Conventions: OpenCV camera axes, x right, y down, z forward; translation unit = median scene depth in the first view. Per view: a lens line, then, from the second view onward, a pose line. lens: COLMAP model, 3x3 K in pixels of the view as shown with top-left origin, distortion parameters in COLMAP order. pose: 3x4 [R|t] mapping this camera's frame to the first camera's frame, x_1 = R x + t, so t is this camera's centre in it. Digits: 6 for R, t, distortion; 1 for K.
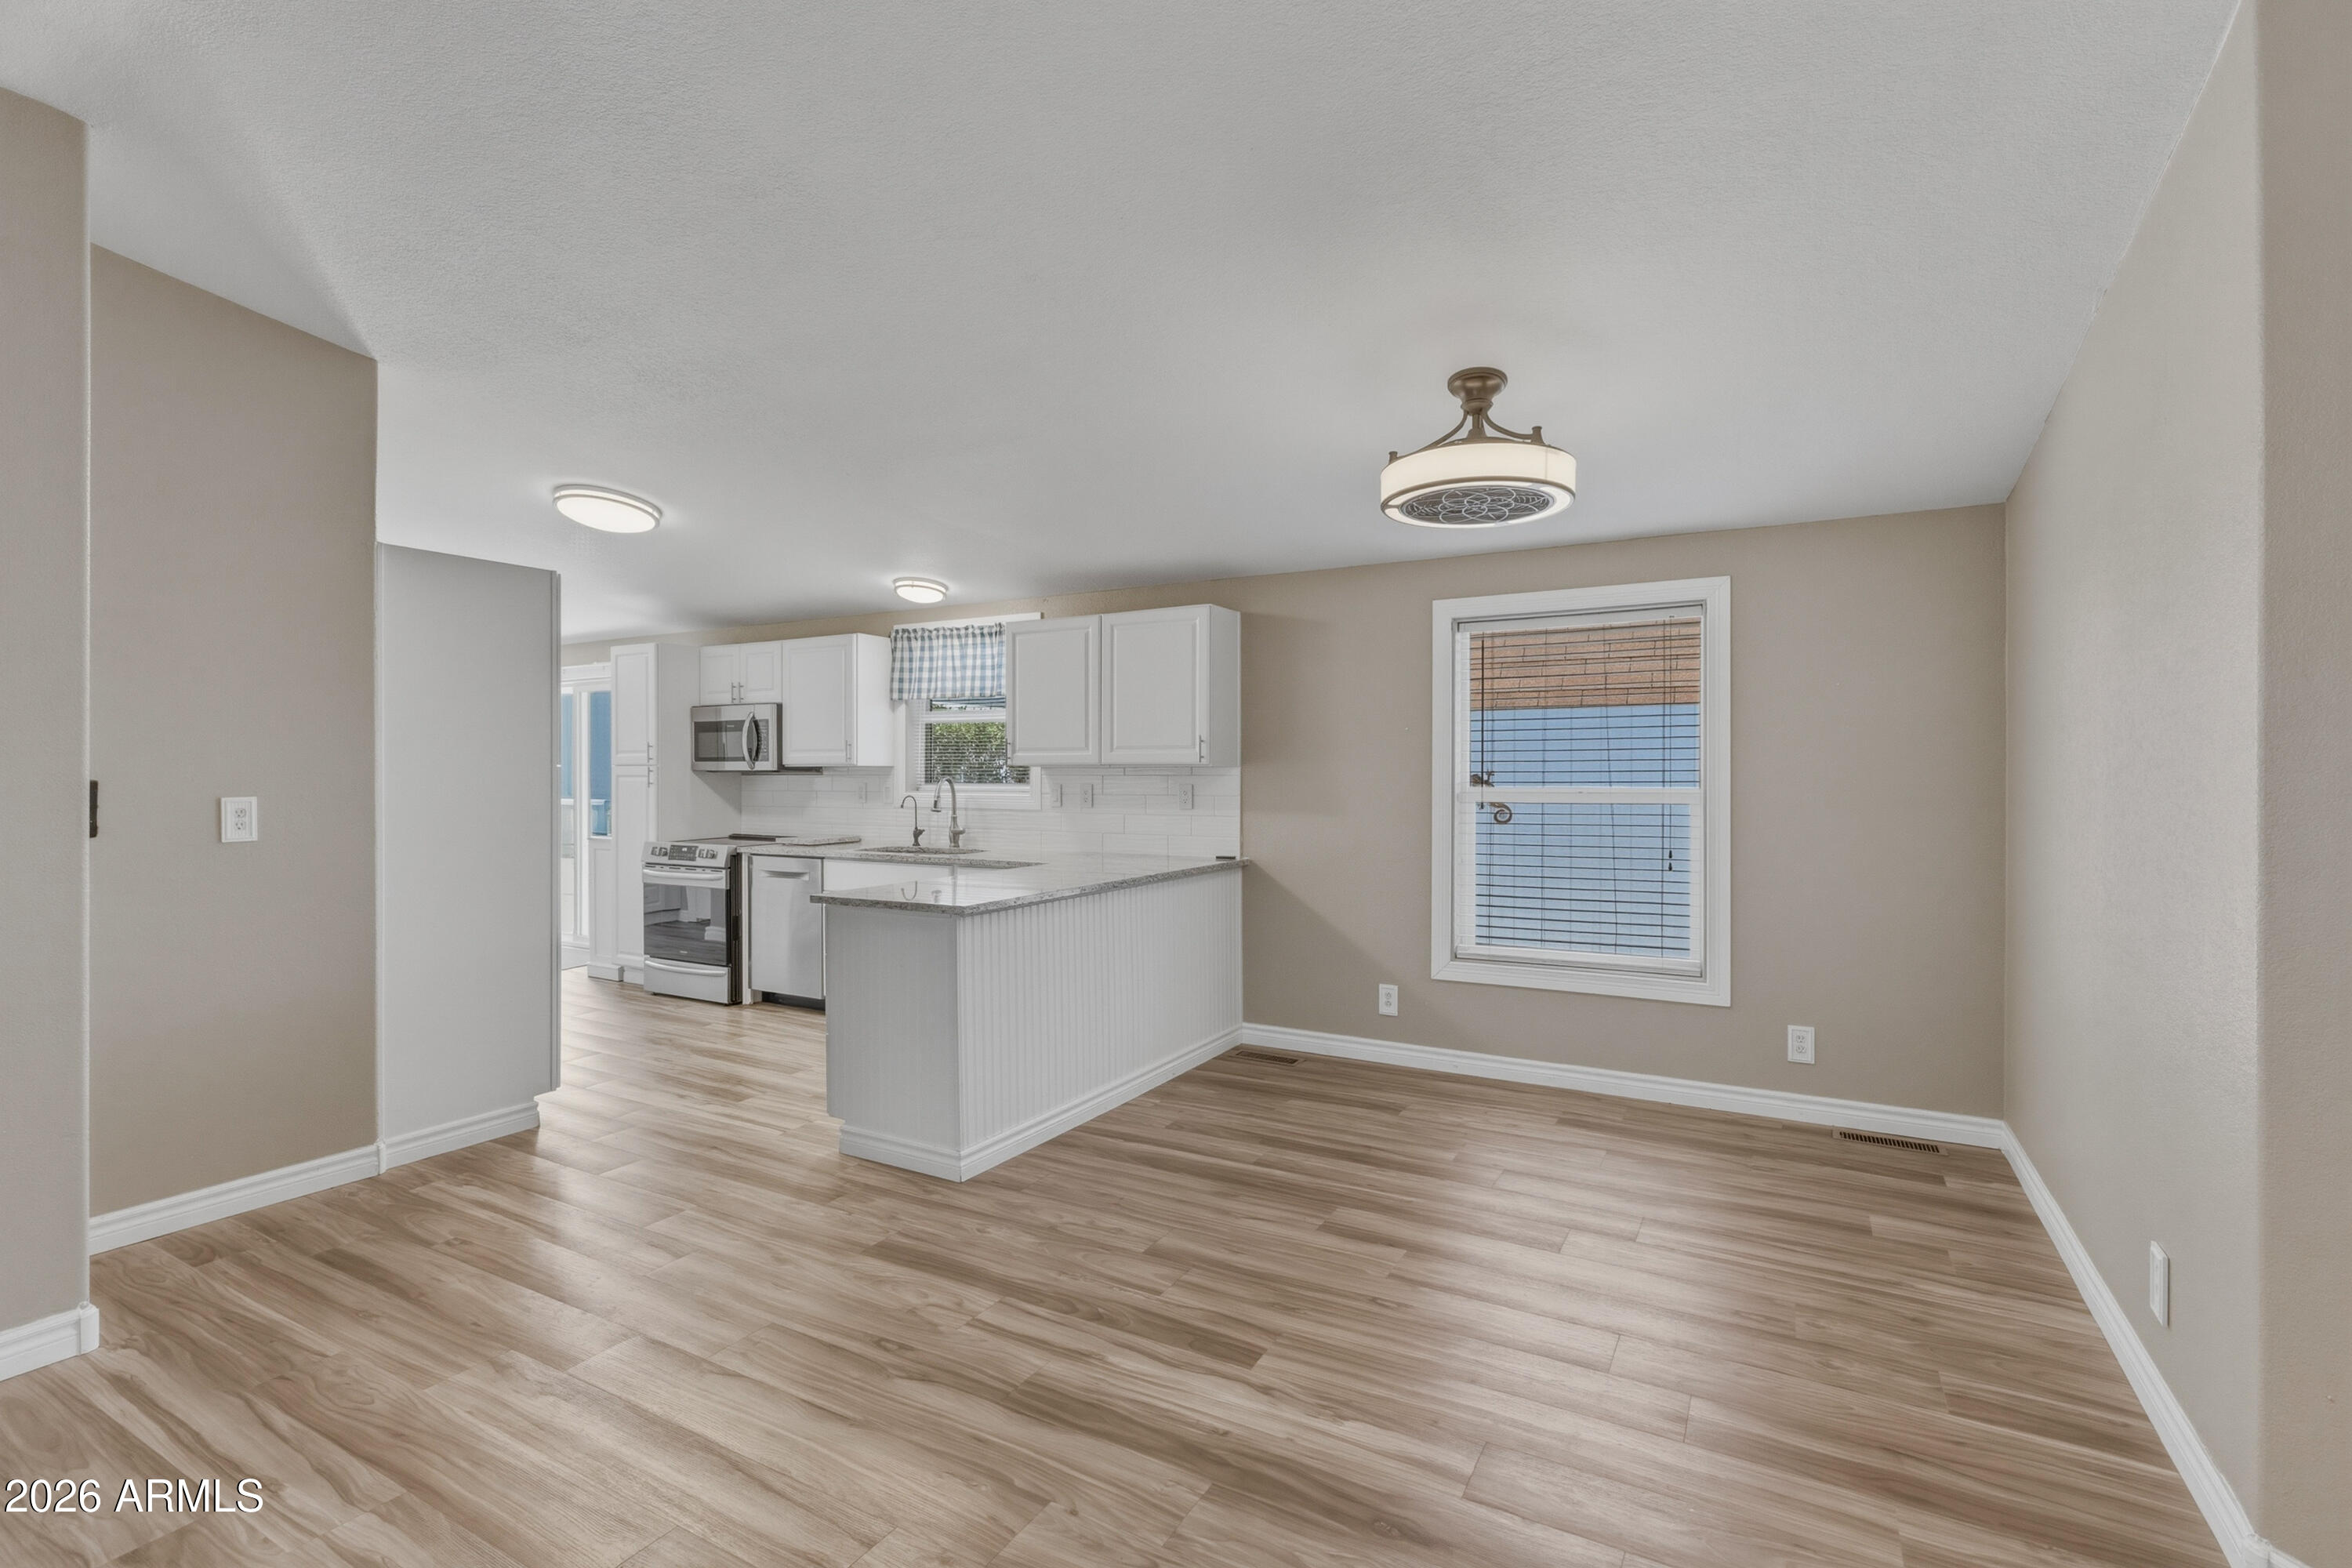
lens RADIAL K [[1082.6, 0, 1173.1], [0, 1082.6, 762.5], [0, 0, 1]] dist [-0.003935, -0.000456]
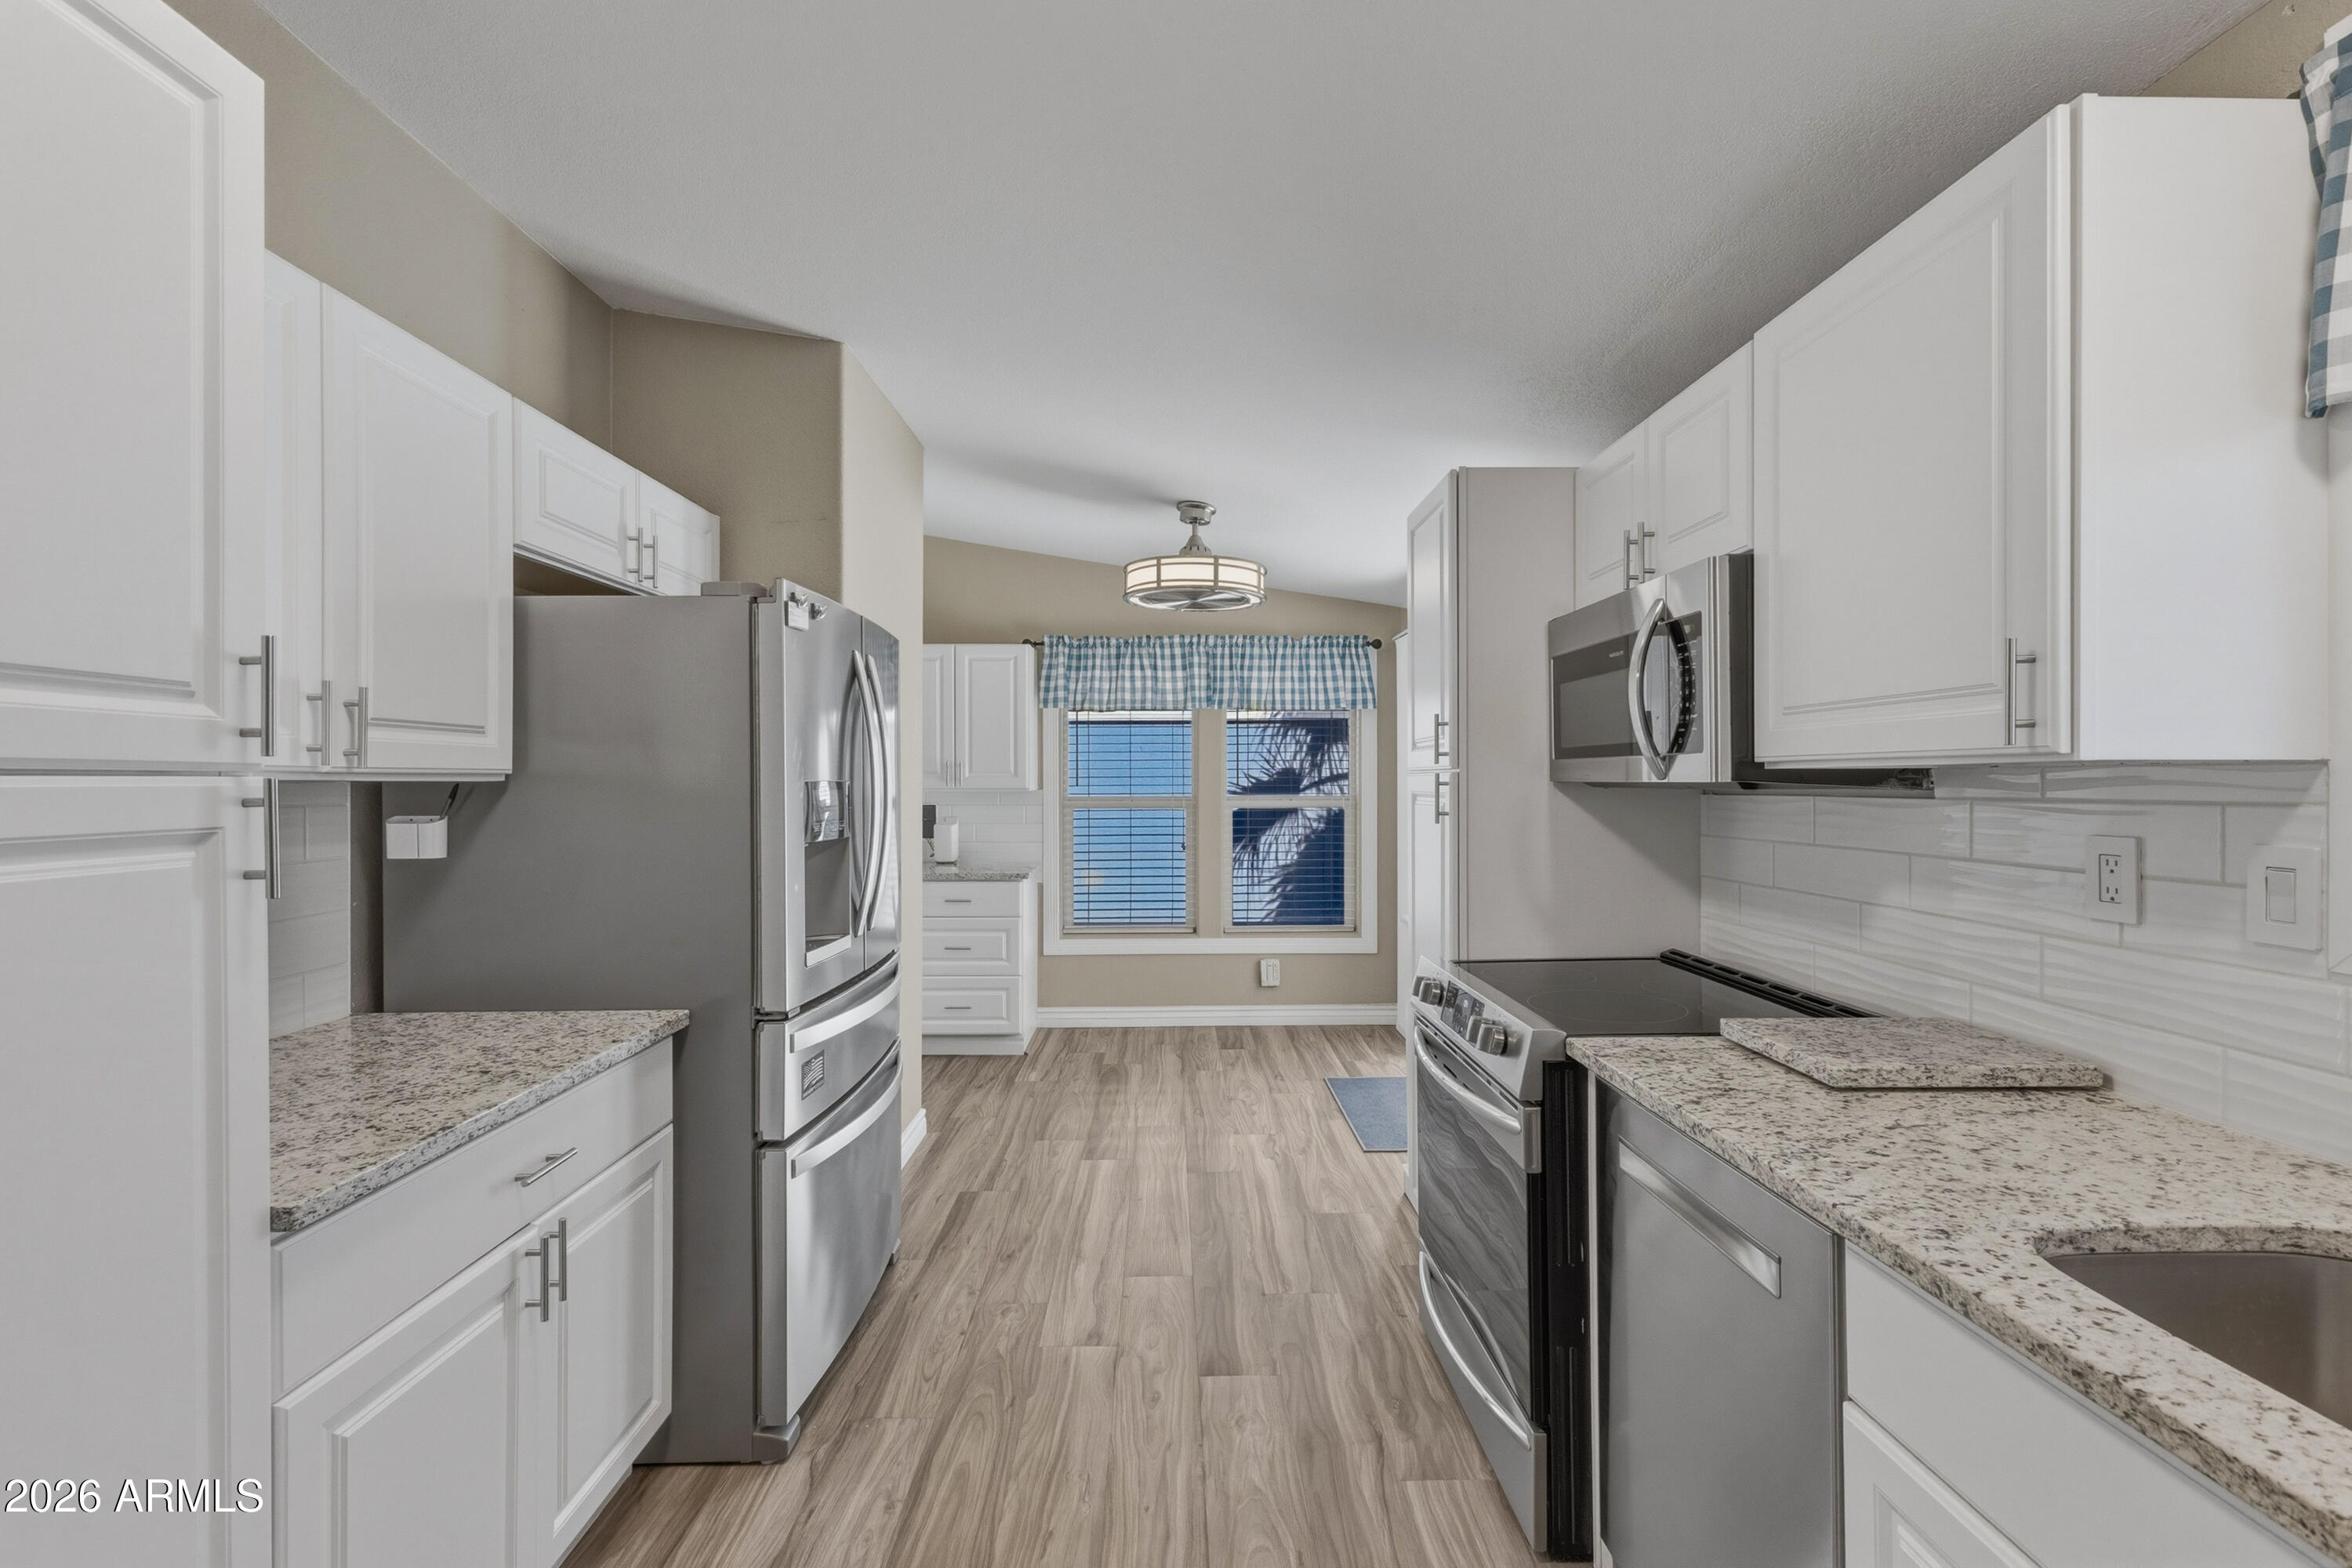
lens RADIAL K [[1019.0, 0, 1176.0], [0, 1019.0, 780.5], [0, 0, 1]] dist [0.003012, -0.000079]
pose [[0.509207, -0.001265, -0.860643, -0.238651], [0.008810, 0.999954, 0.003743, 0.004799], [0.860599, -0.009488, 0.509195, 0.847556]]
